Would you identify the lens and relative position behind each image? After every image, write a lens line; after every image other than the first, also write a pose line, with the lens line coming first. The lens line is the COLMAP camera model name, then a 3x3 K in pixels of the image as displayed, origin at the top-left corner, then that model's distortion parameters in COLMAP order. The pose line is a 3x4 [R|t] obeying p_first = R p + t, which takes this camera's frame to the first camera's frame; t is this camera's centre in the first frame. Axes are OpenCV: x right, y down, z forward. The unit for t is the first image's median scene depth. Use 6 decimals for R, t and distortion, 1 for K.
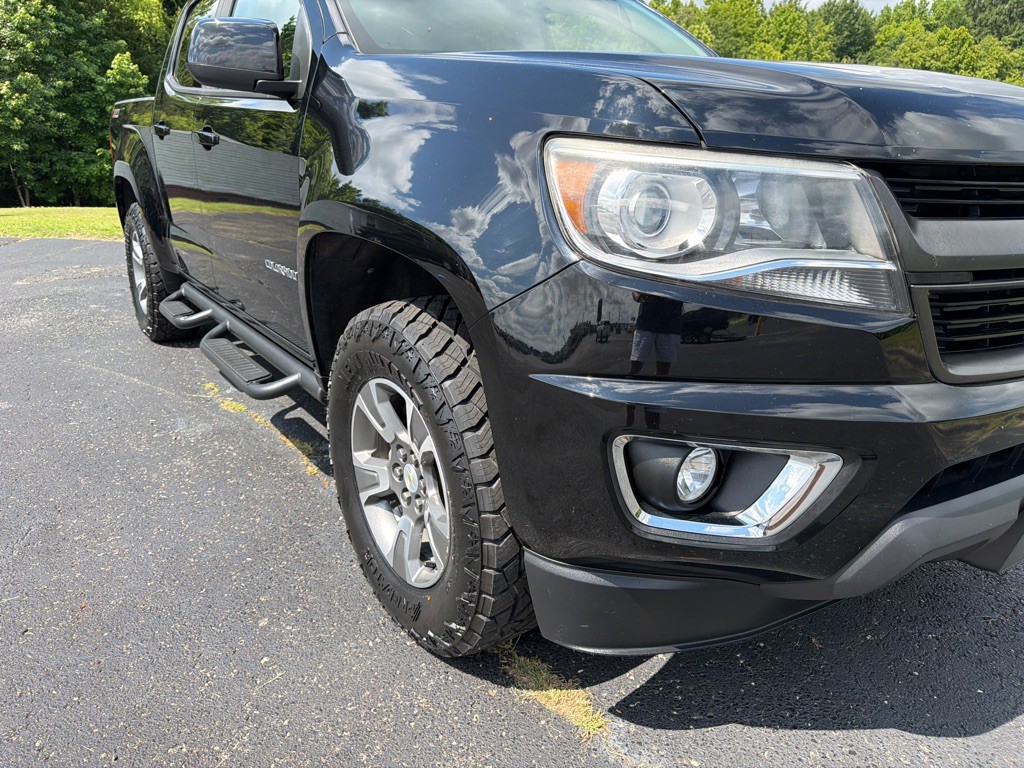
lens RADIAL K [[718.6, 0, 513.9], [0, 718.6, 397.4], [0, 0, 1]] dist [0.038543, -0.049639]
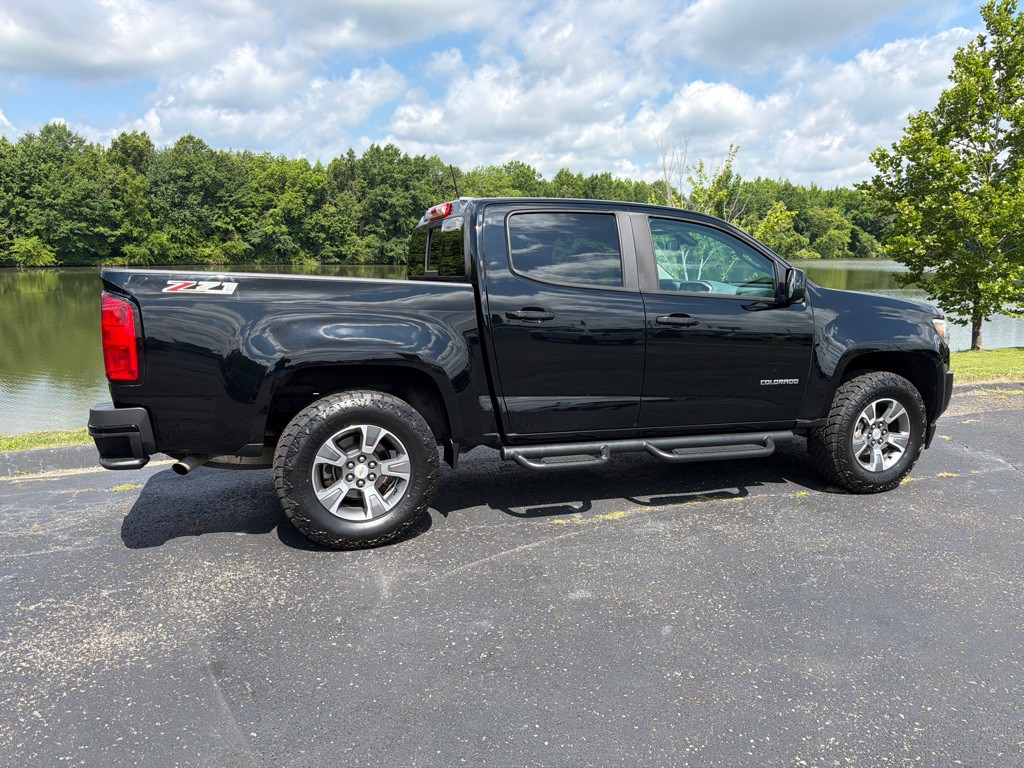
lens RADIAL K [[718.6, 0, 501.9], [0, 718.6, 410.6], [0, 0, 1]] dist [0.038543, -0.049639]
pose [[0.260351, -0.176250, 0.949291, -3.327610], [0.303329, 0.948348, 0.092884, -0.711897], [-0.916629, 0.263765, 0.300365, 1.523636]]
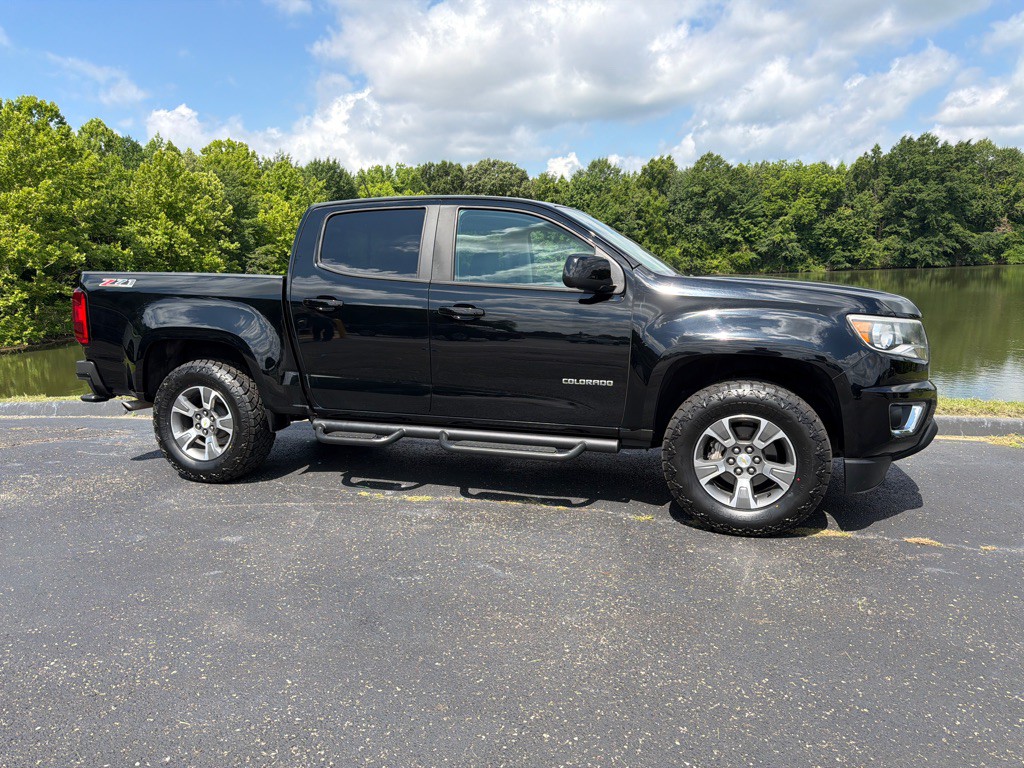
lens RADIAL K [[718.6, 0, 510.5], [0, 718.6, 402.4], [0, 0, 1]] dist [0.038543, -0.049639]
pose [[0.802964, -0.105317, 0.586649, -2.062276], [0.203623, 0.973517, -0.103937, 0.024415], [-0.560166, 0.202913, 0.803144, -0.425136]]
